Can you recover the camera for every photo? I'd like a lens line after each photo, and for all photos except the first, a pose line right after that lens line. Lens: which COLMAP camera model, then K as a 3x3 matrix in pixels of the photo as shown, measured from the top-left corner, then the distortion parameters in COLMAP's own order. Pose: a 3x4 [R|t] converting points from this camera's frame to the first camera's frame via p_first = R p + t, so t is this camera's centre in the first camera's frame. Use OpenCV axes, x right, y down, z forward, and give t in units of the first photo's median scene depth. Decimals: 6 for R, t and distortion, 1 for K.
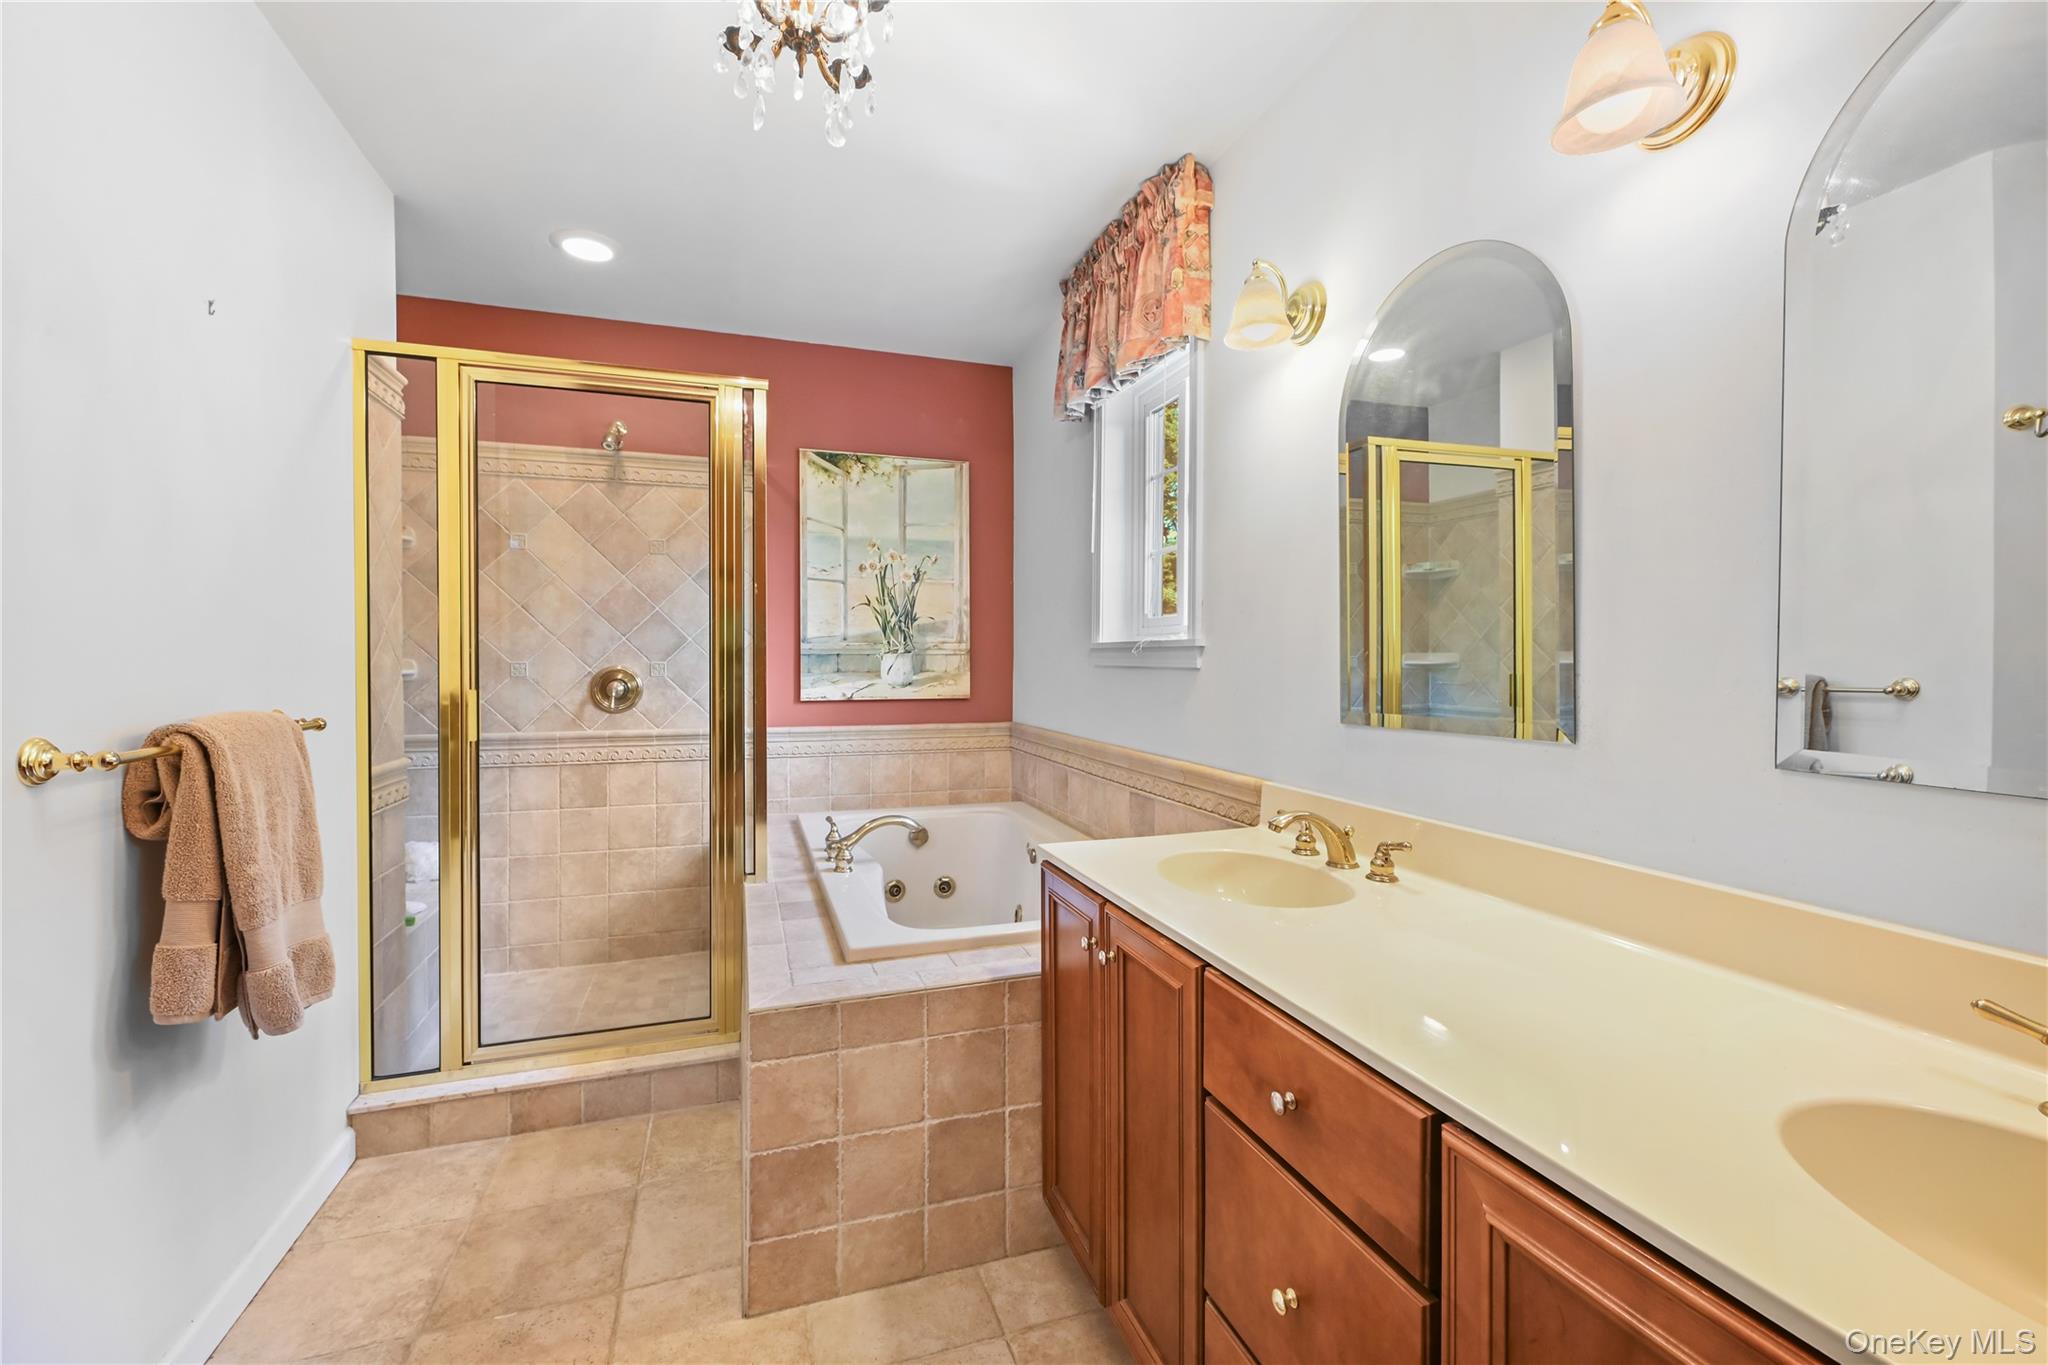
lens RADIAL K [[829.0, 0, 1013.4], [0, 829.0, 671.4], [0, 0, 1]] dist [-0.000574, 0.000015]
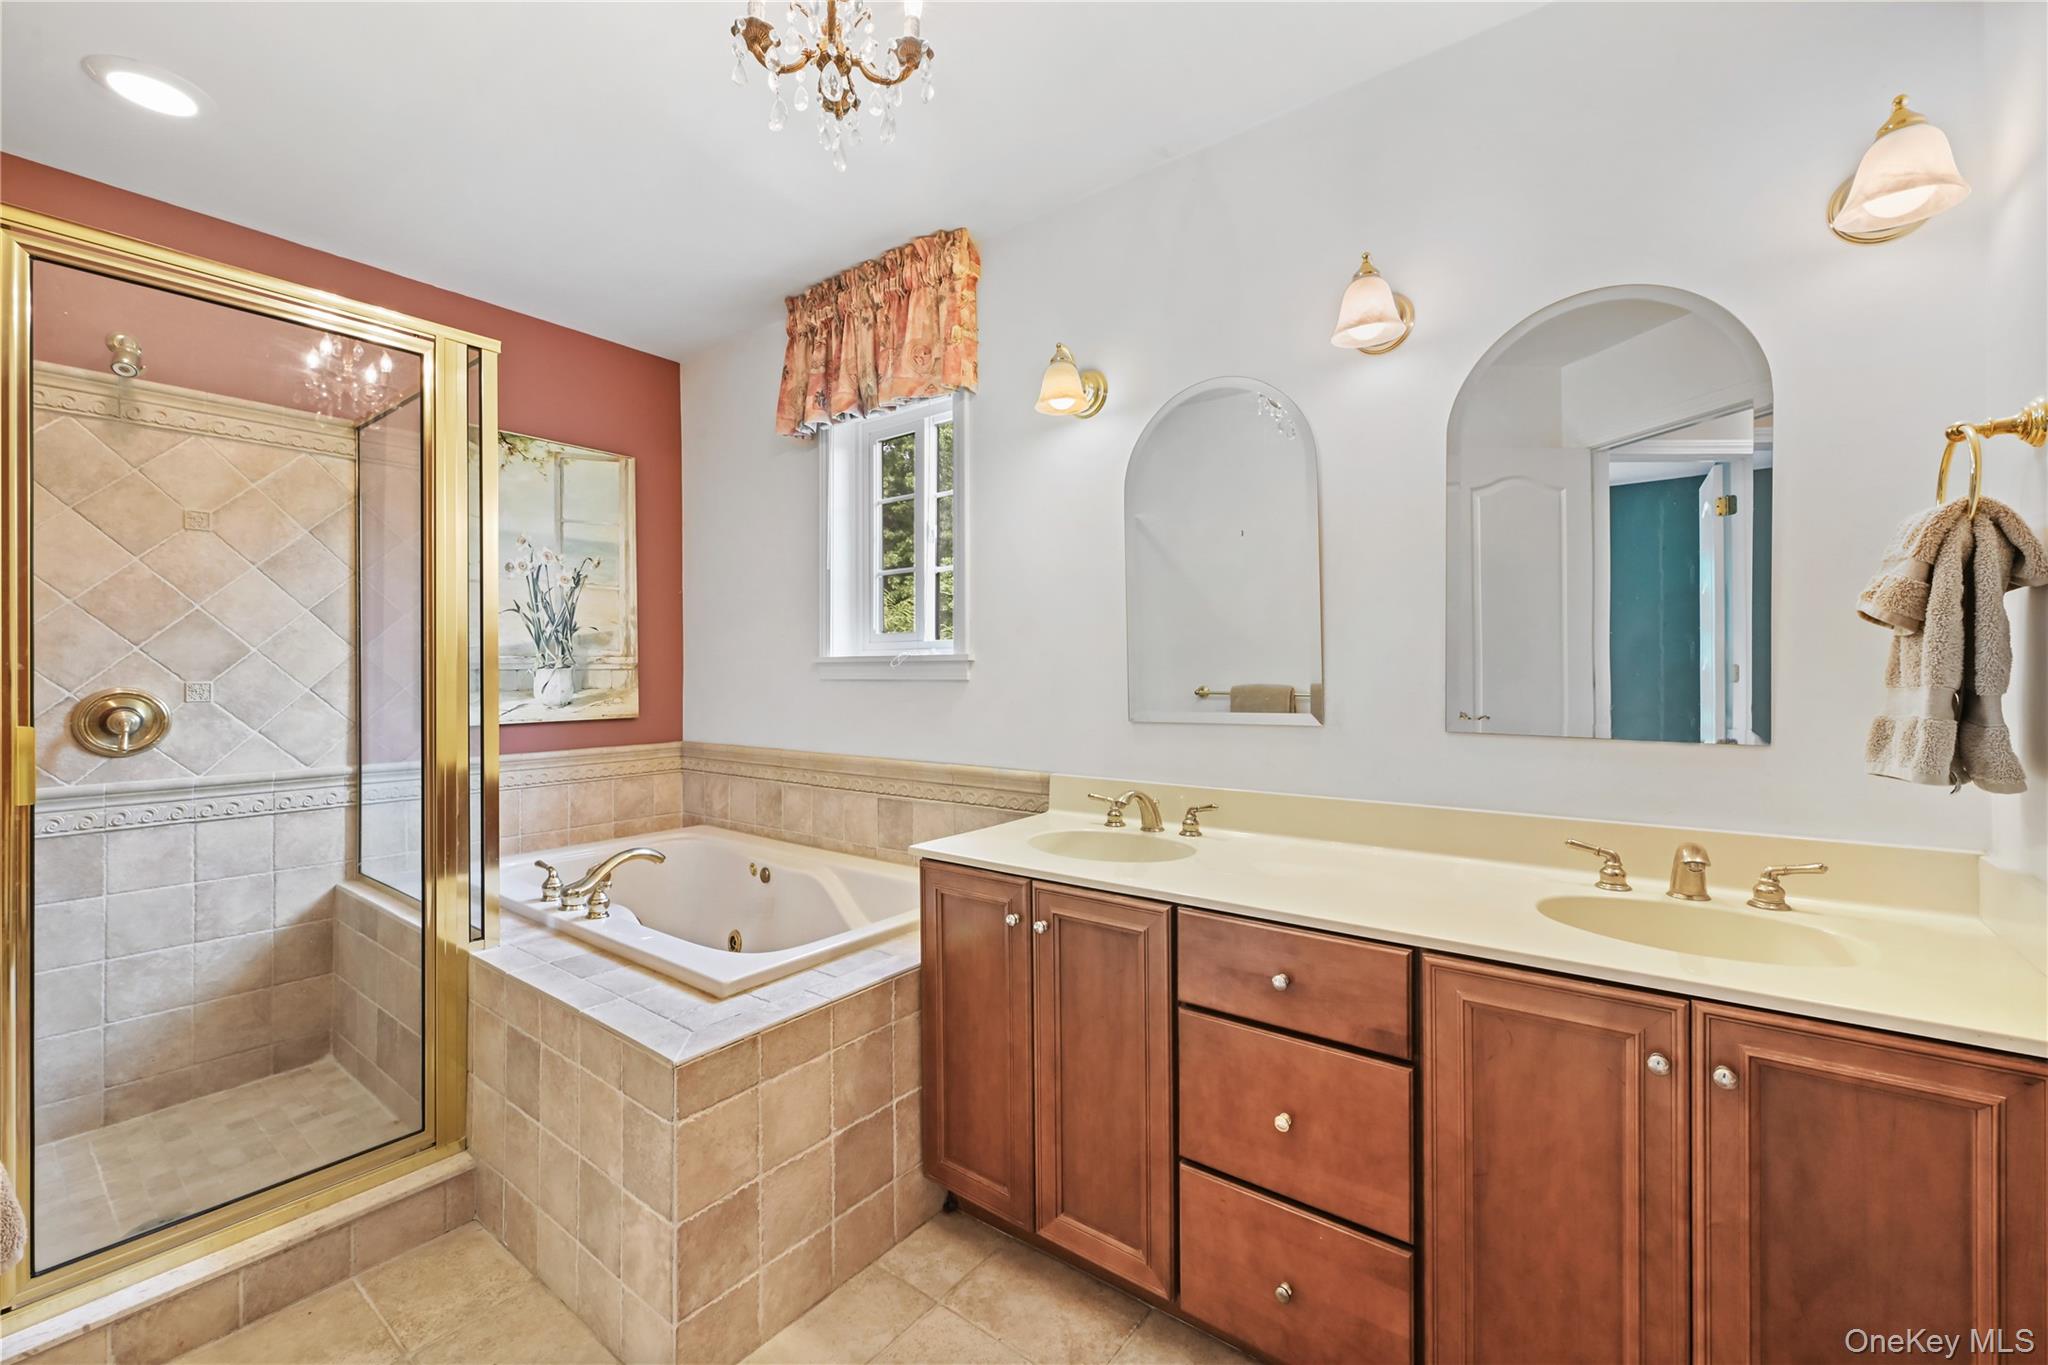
lens RADIAL K [[829.0, 0, 1013.4], [0, 829.0, 671.4], [0, 0, 1]] dist [-0.000574, 0.000015]
pose [[0.832034, -0.006365, 0.554688, -0.341650], [0.015849, 0.999799, -0.012301, -0.000514], [-0.554499, 0.019026, 0.831967, 0.025282]]
